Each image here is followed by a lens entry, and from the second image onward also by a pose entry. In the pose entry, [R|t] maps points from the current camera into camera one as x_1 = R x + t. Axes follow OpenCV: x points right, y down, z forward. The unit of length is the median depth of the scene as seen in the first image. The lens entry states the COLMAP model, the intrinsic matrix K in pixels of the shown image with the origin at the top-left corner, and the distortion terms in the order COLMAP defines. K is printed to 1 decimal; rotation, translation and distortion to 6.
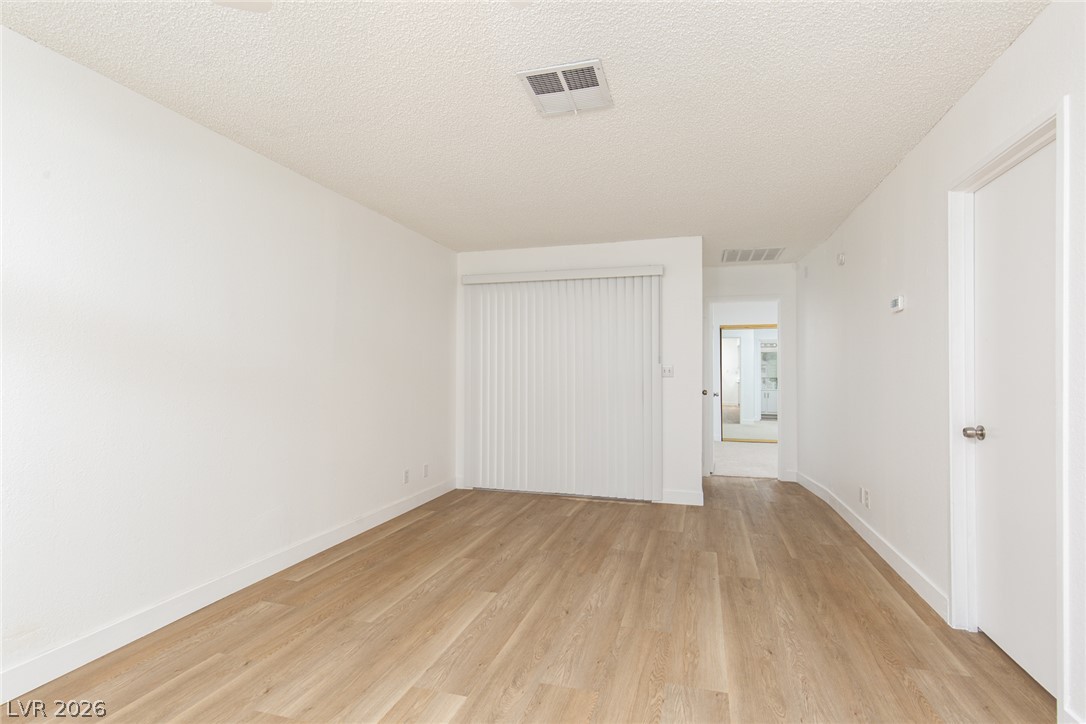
lens RADIAL K [[511.8, 0, 555.4], [0, 511.8, 371.6], [0, 0, 1]] dist [0.002255, 0.000278]
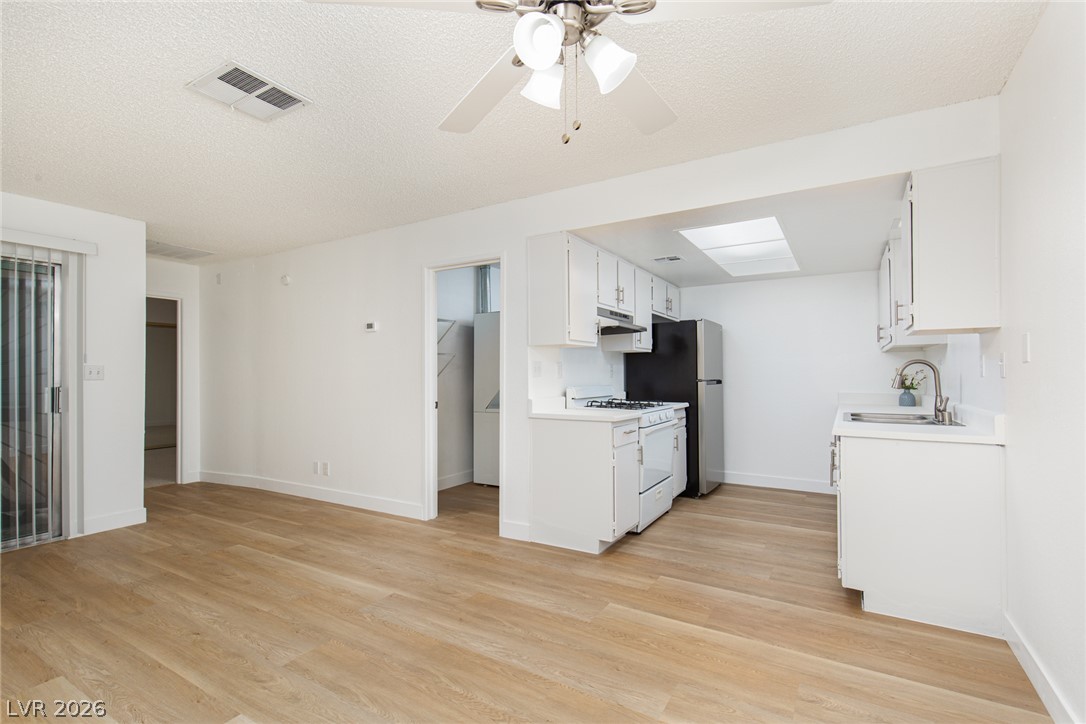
lens RADIAL K [[495.3, 0, 561.2], [0, 495.3, 371.9], [0, 0, 1]] dist [0.003534, -0.000114]
pose [[0.236140, 0.000961, 0.971719, -0.690588], [0.002455, 0.999996, -0.001585, 0.002793], [-0.971716, 0.002759, 0.236136, 0.152437]]
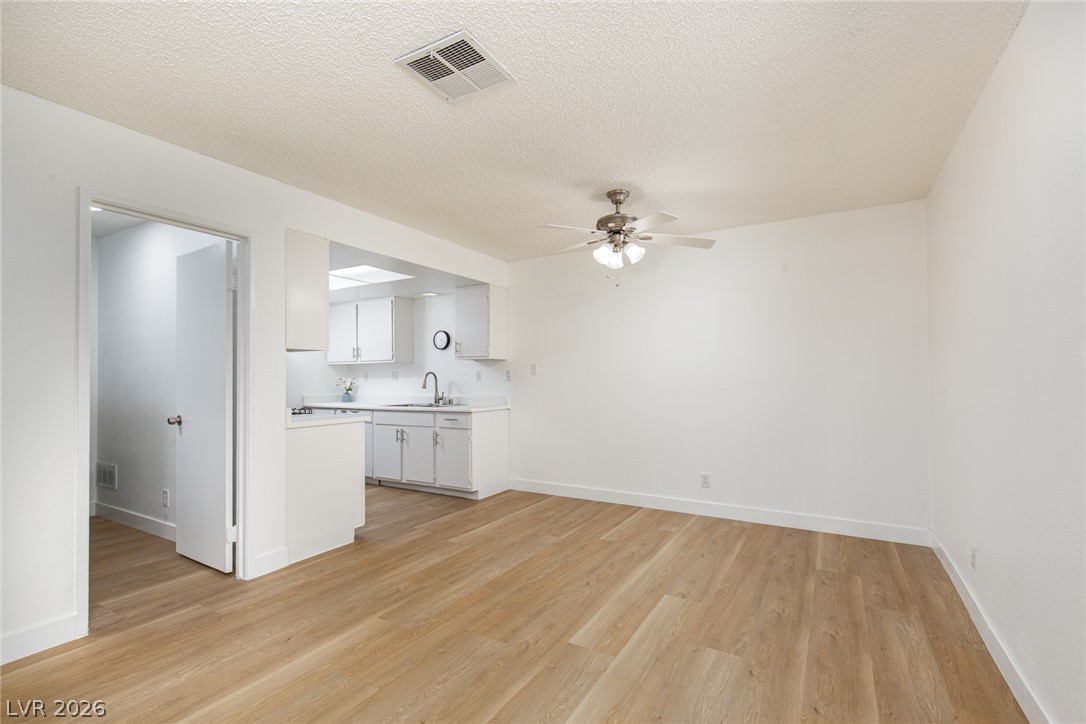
lens RADIAL K [[490.9, 0, 543.0], [0, 490.9, 362.0], [0, 0, 1]] dist [0.001893, 0.000041]
pose [[-0.970205, 0.011087, 0.242033, -0.301818], [0.003006, 0.999426, -0.033733, 0.004062], [-0.242268, -0.032000, -0.969682, 1.619171]]
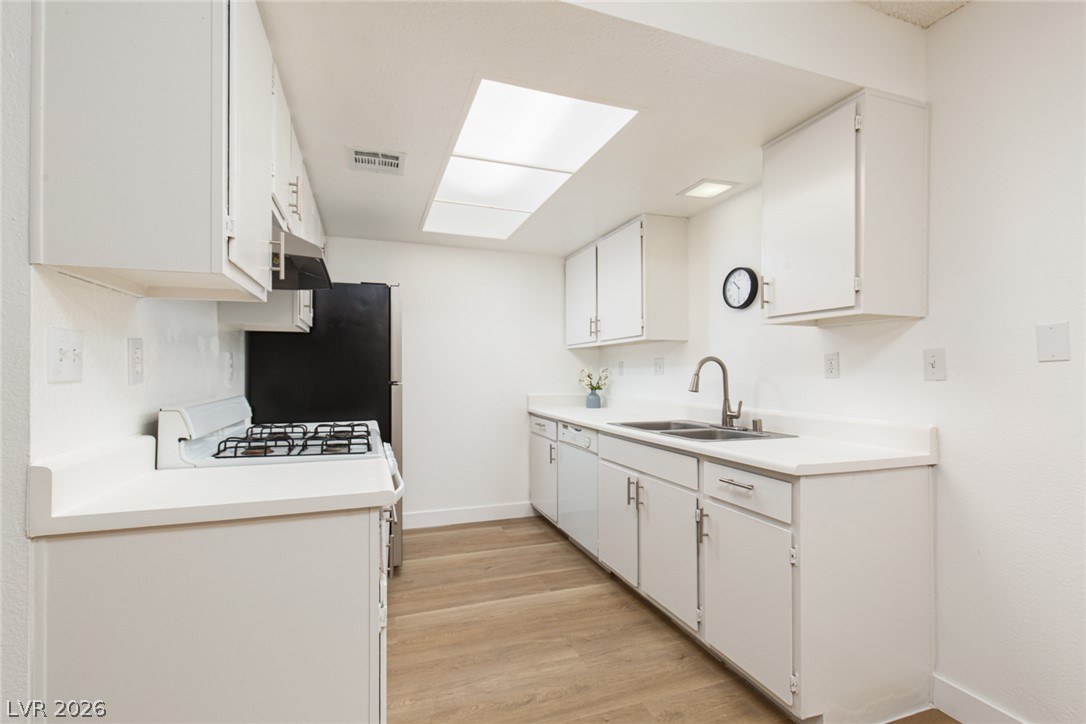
lens RADIAL K [[487.8, 0, 530.4], [0, 487.8, 364.5], [0, 0, 1]] dist [0.000640, -0.000070]
pose [[-0.575752, 0.007958, 0.817586, 0.117899], [-0.005111, 0.999898, -0.013332, 0.004025], [-0.817609, -0.011854, -0.575652, 0.471749]]
